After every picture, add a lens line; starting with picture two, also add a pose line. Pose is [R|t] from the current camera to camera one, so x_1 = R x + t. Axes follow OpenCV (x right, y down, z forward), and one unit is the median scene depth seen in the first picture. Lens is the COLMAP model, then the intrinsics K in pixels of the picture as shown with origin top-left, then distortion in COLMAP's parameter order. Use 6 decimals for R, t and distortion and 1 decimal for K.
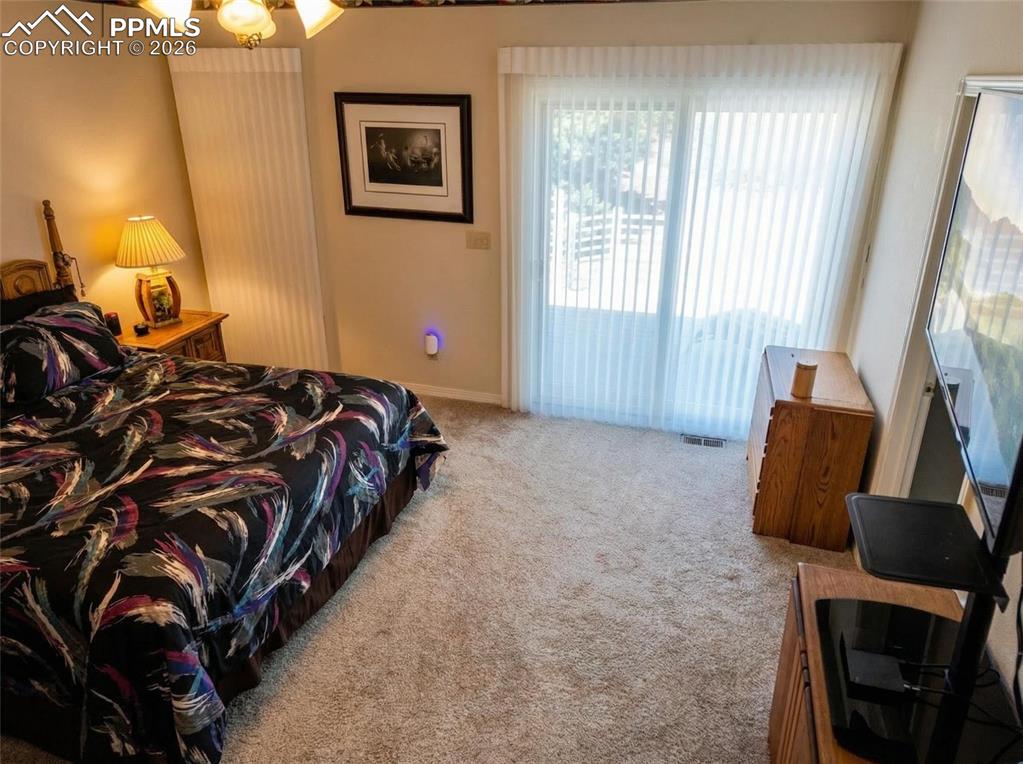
lens RADIAL K [[714.6, 0, 518.5], [0, 714.6, 379.2], [0, 0, 1]] dist [0.003940, -0.006405]
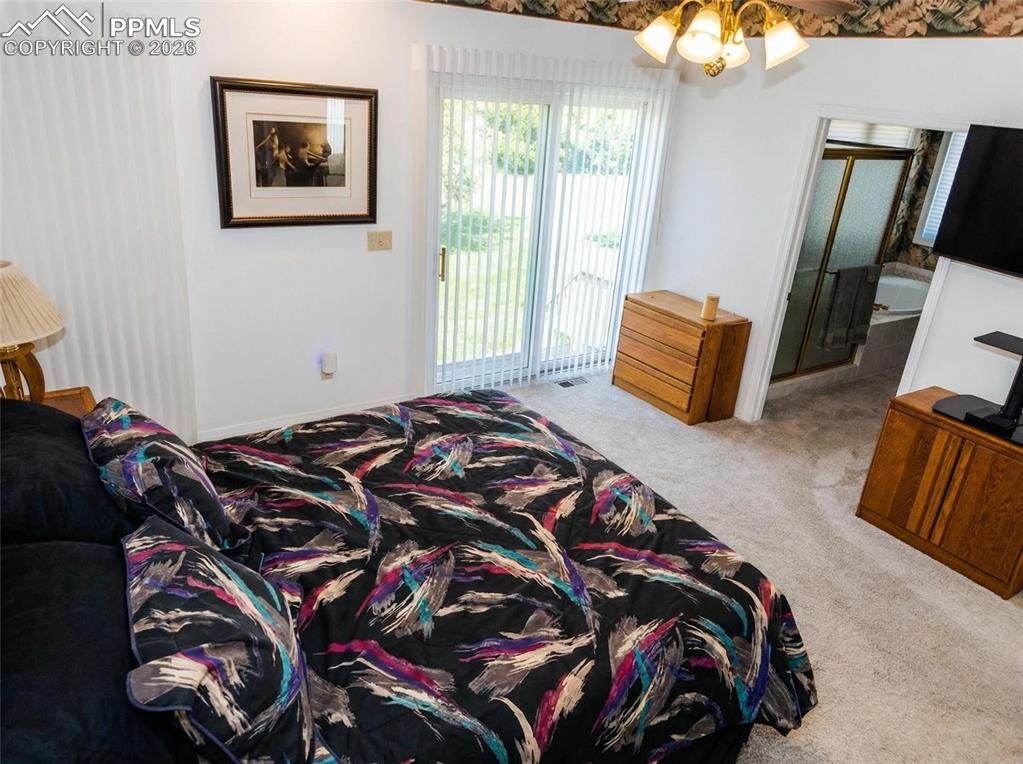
lens RADIAL K [[714.6, 0, 518.5], [0, 714.6, 379.2], [0, 0, 1]] dist [0.003940, -0.006405]
pose [[0.648847, -0.253902, 0.717308, -0.691371], [0.225736, 0.964479, 0.137201, -0.108378], [-0.726664, 0.072900, 0.683114, 0.232326]]
